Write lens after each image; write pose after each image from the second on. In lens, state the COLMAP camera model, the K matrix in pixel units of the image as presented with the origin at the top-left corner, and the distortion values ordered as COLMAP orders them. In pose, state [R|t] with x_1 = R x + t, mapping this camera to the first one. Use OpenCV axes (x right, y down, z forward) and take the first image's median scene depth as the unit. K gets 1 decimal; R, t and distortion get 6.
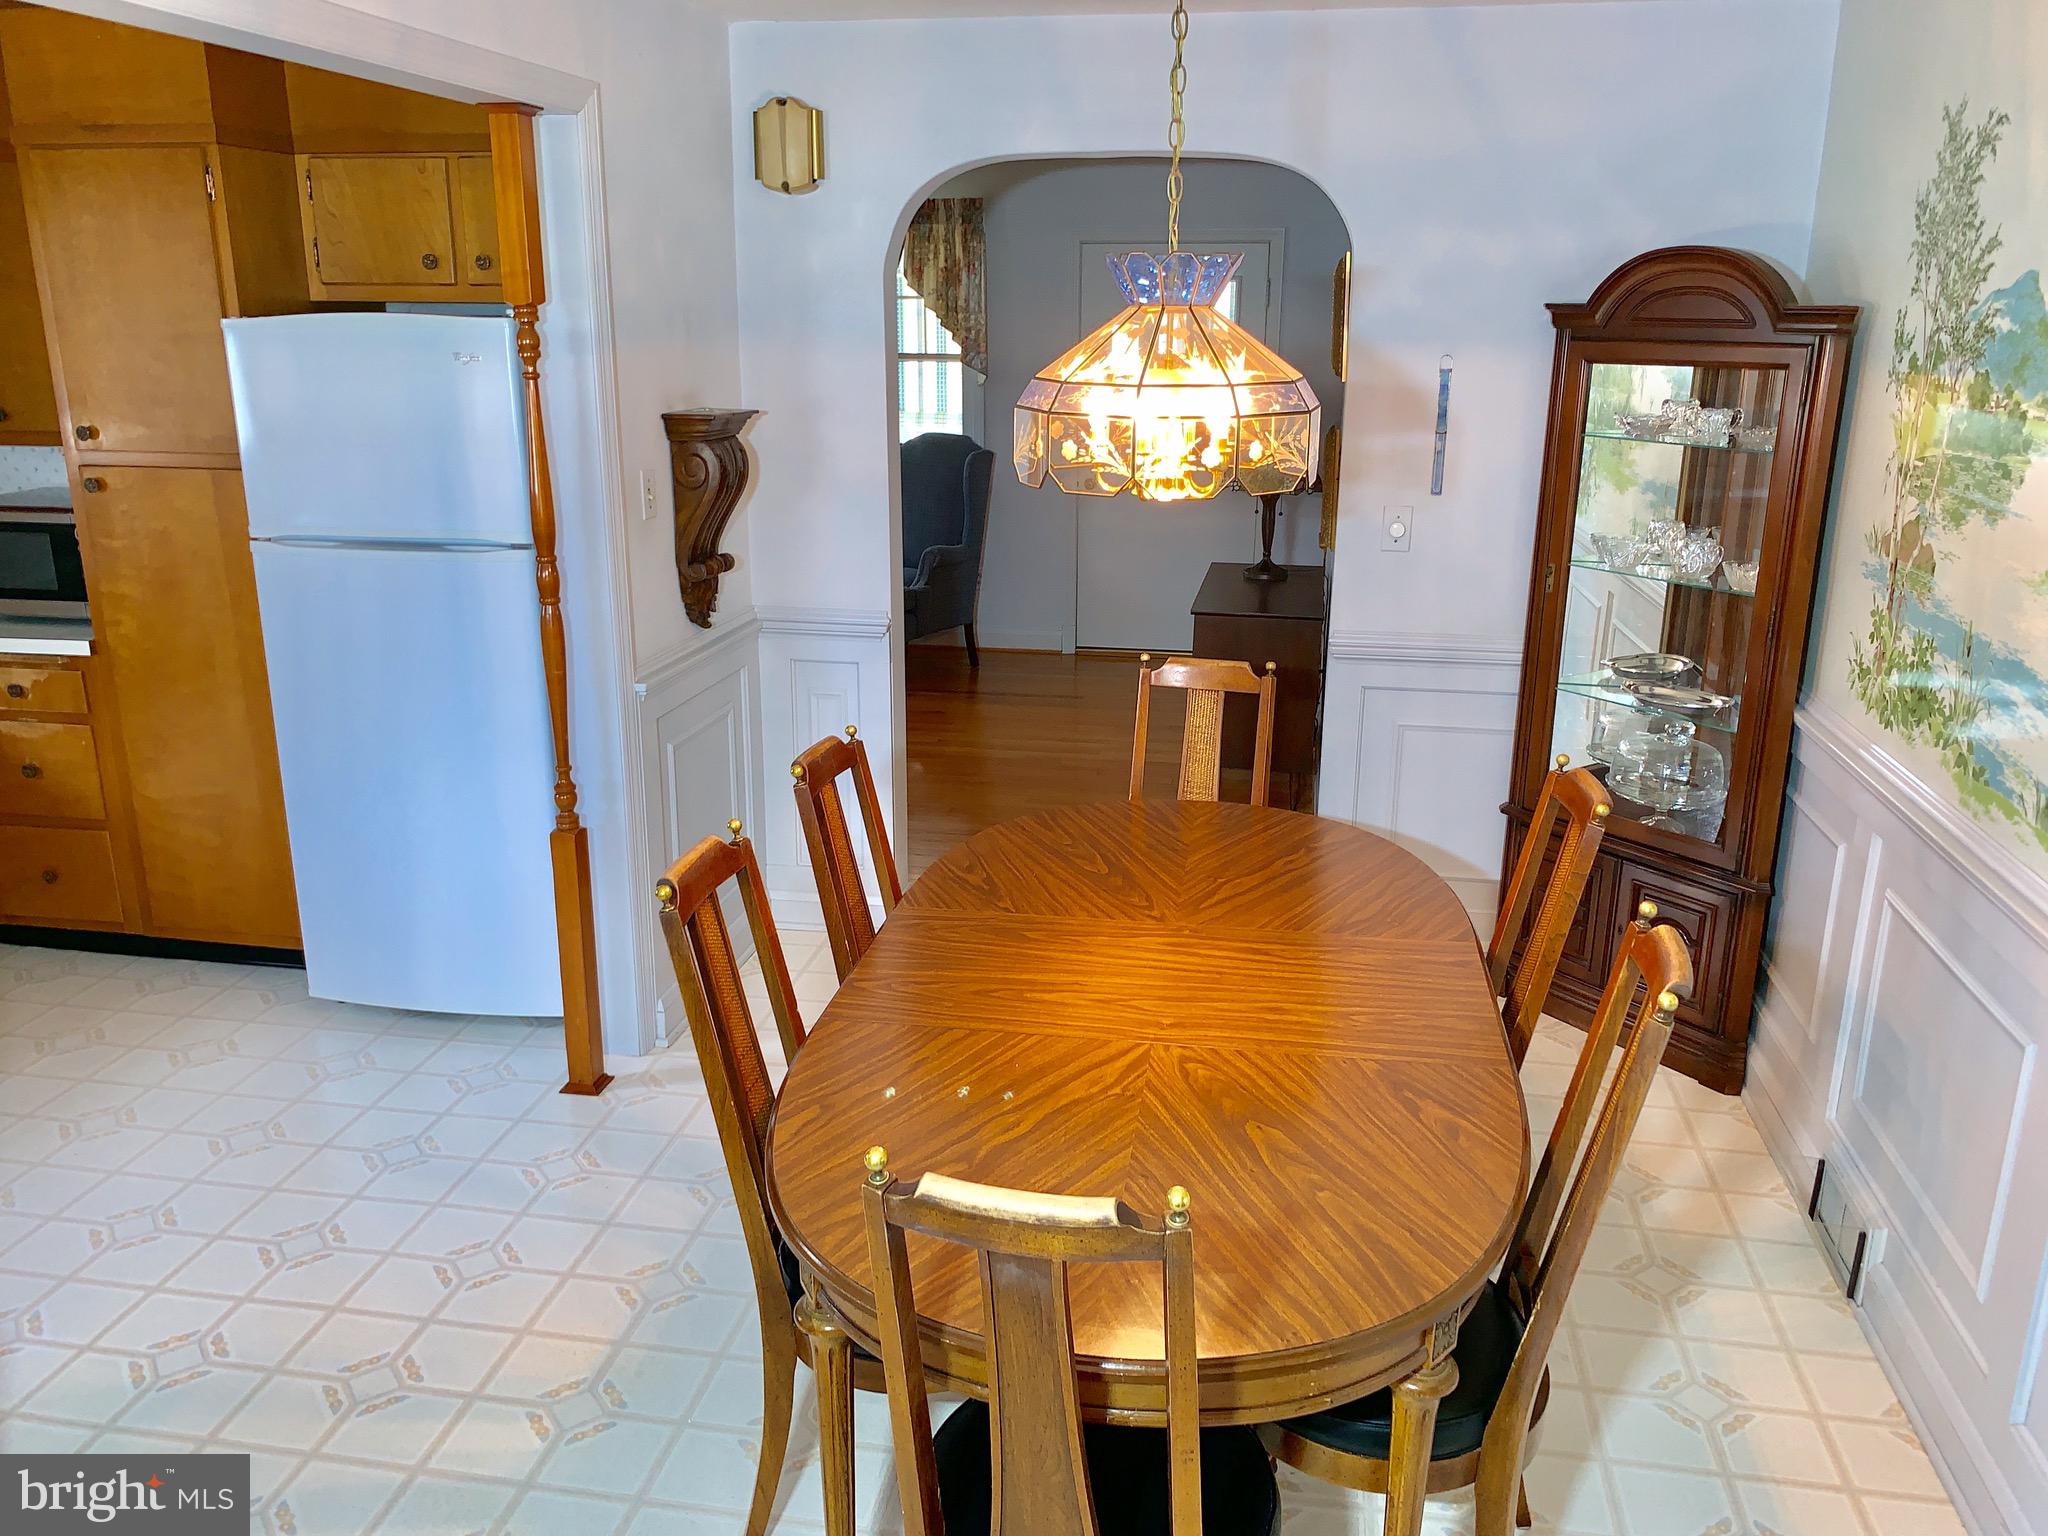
lens RADIAL K [[1586.6, 0, 1023.9], [0, 1586.6, 786.6], [0, 0, 1]] dist [-0.000460, 0.017127]
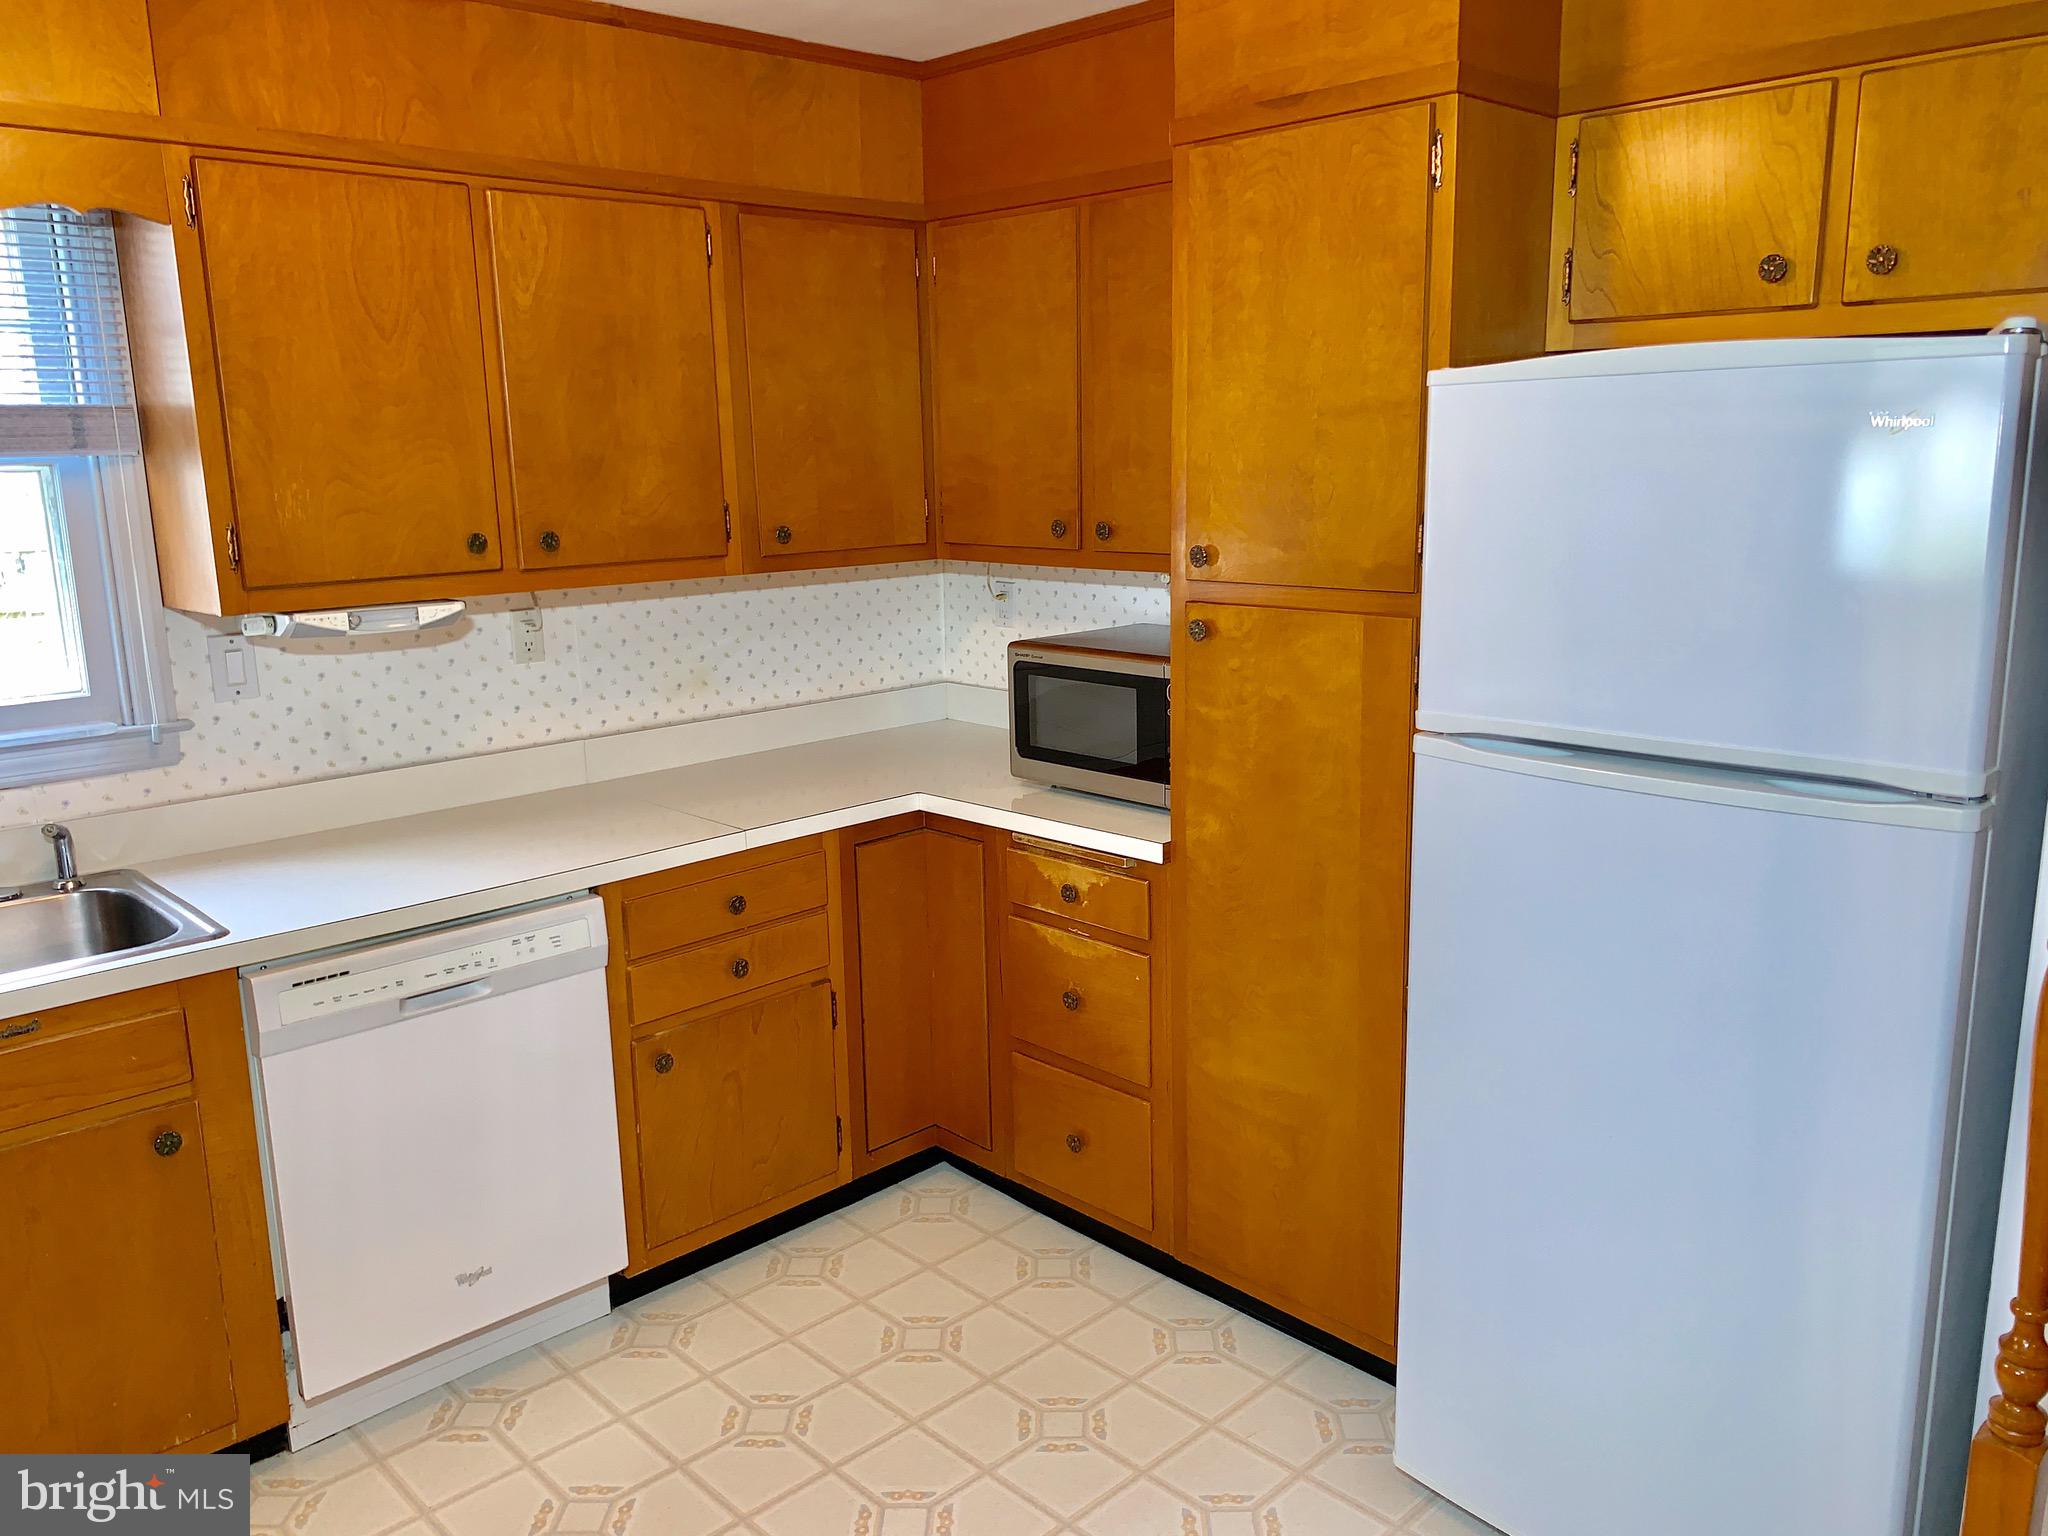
lens RADIAL K [[1571.5, 0, 1034.9], [0, 1571.5, 757.9], [0, 0, 1]] dist [0.034976, -0.041753]
pose [[0.814768, 0.094744, -0.571994, -0.242088], [-0.139979, 0.989518, -0.035490, -0.097830], [0.562636, 0.108983, 0.819490, 0.396783]]
